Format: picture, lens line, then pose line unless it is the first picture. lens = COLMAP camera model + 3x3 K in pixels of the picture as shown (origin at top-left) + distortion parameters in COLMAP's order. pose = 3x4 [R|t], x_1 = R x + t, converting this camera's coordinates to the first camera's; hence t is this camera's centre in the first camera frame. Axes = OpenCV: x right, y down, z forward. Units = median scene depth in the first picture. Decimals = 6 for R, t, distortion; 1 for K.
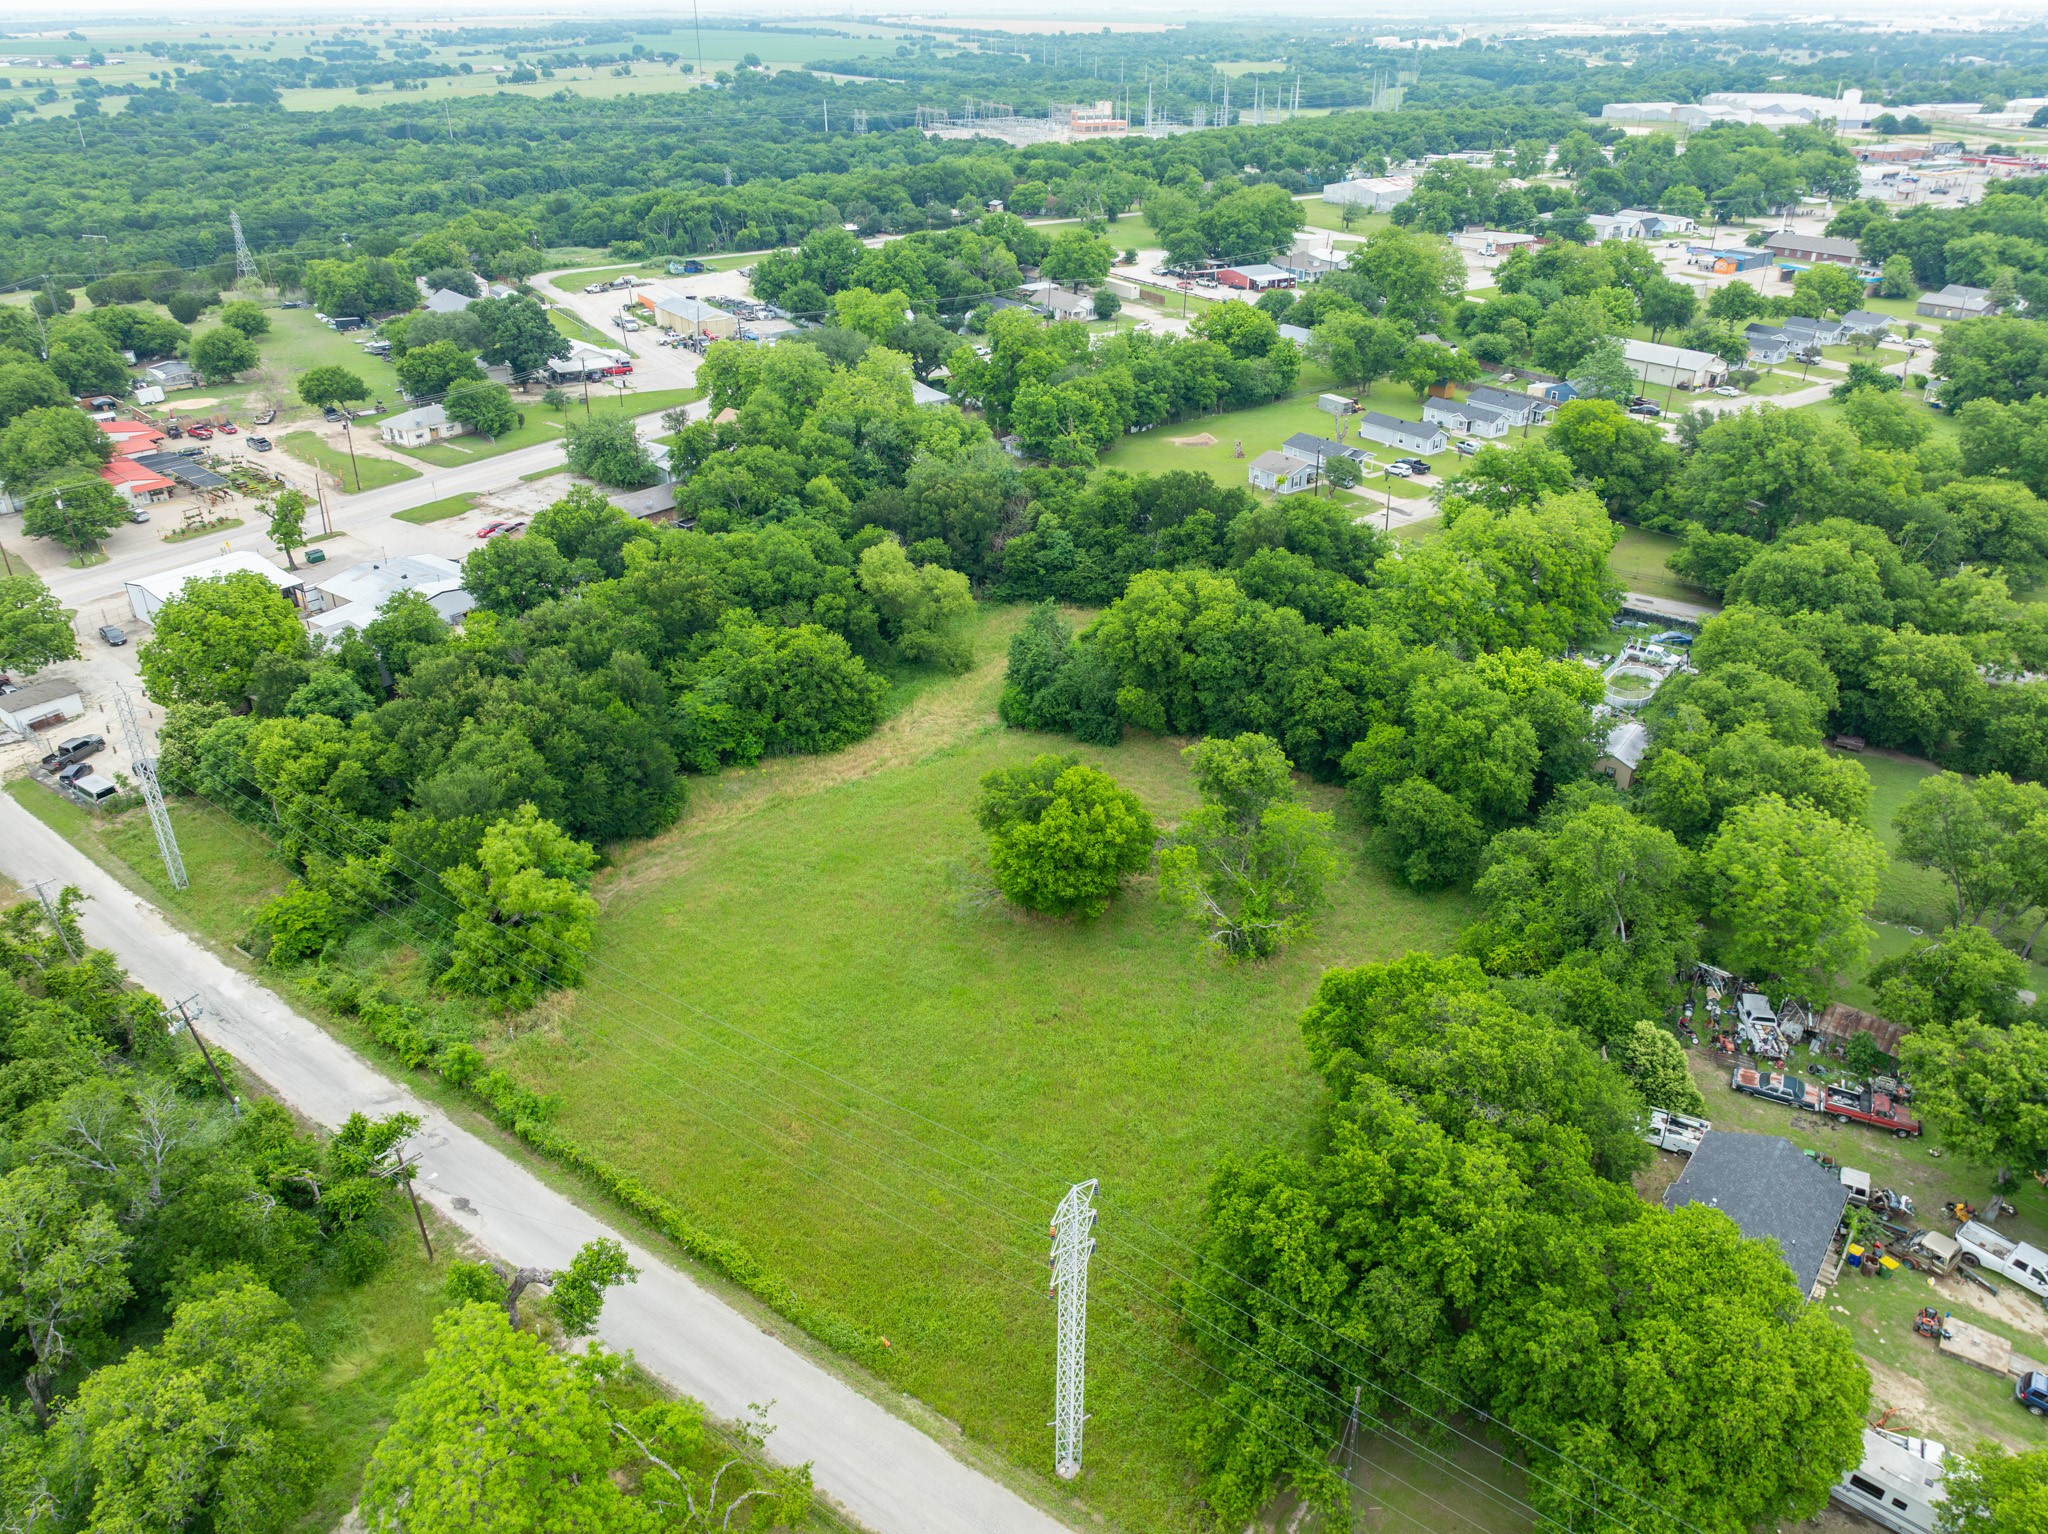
lens RADIAL K [[1432.6, 0, 1024.0], [0, 1432.6, 767.0], [0, 0, 1]] dist [-0.034866, 0.024214]
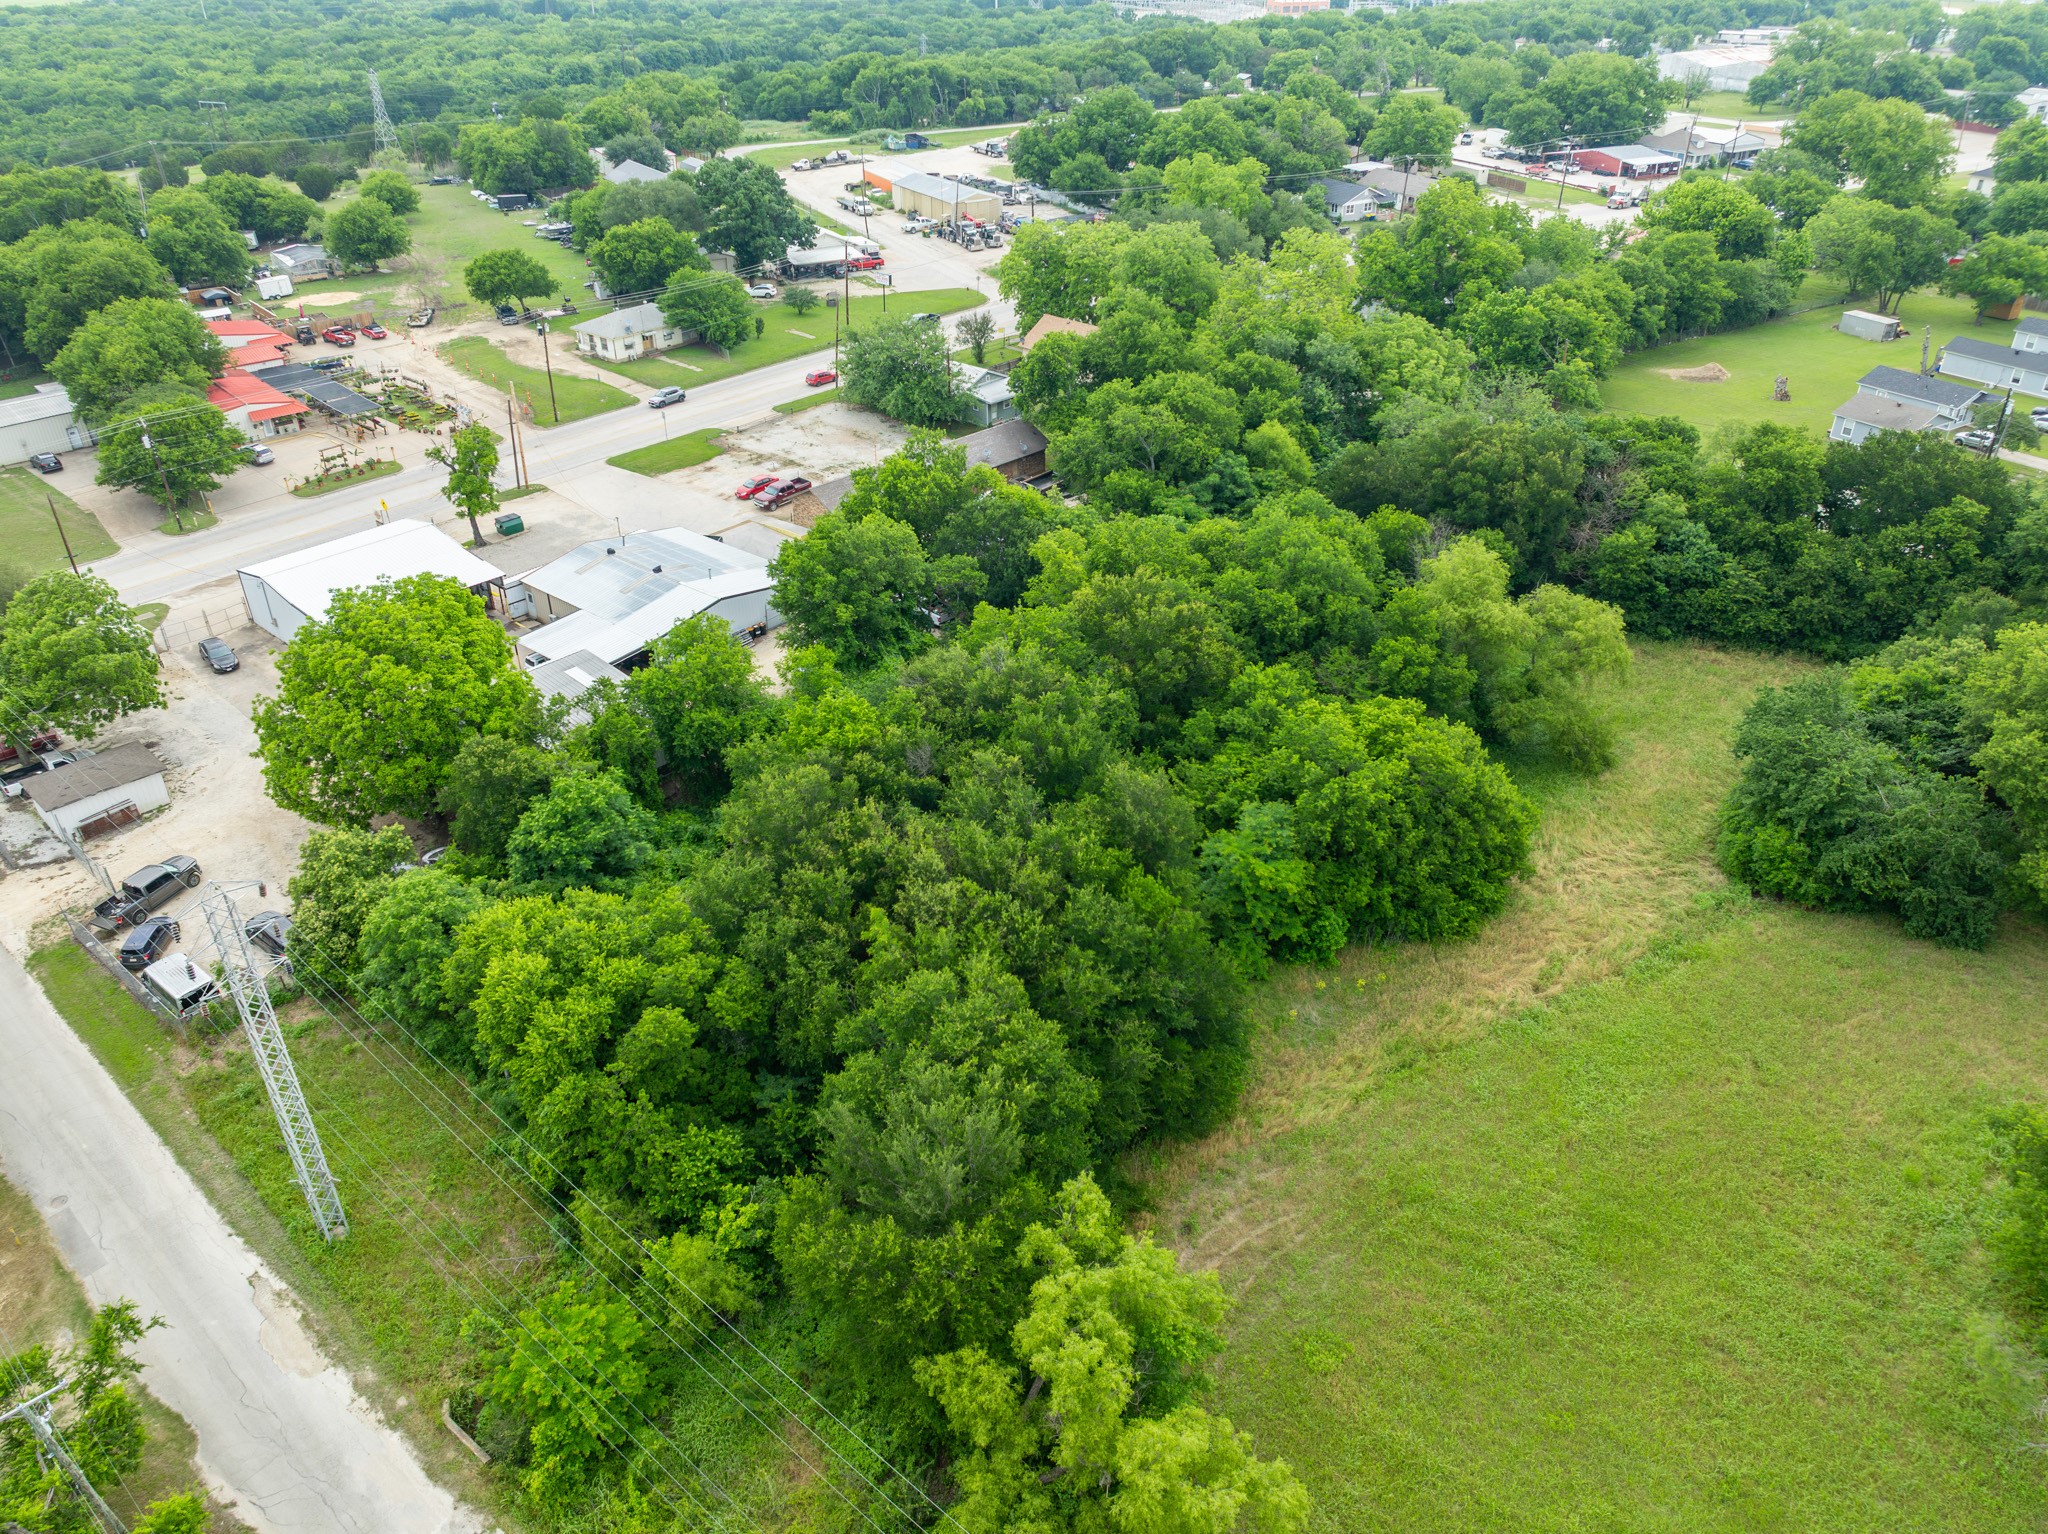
lens RADIAL K [[1436.6, 0, 1026.3], [0, 1436.6, 762.3], [0, 0, 1]] dist [-0.036355, 0.022828]
pose [[0.997392, 0.034624, -0.063321, -0.202417], [-0.031307, 0.998123, 0.052636, -0.077460], [0.065024, -0.050517, 0.996604, 0.326130]]
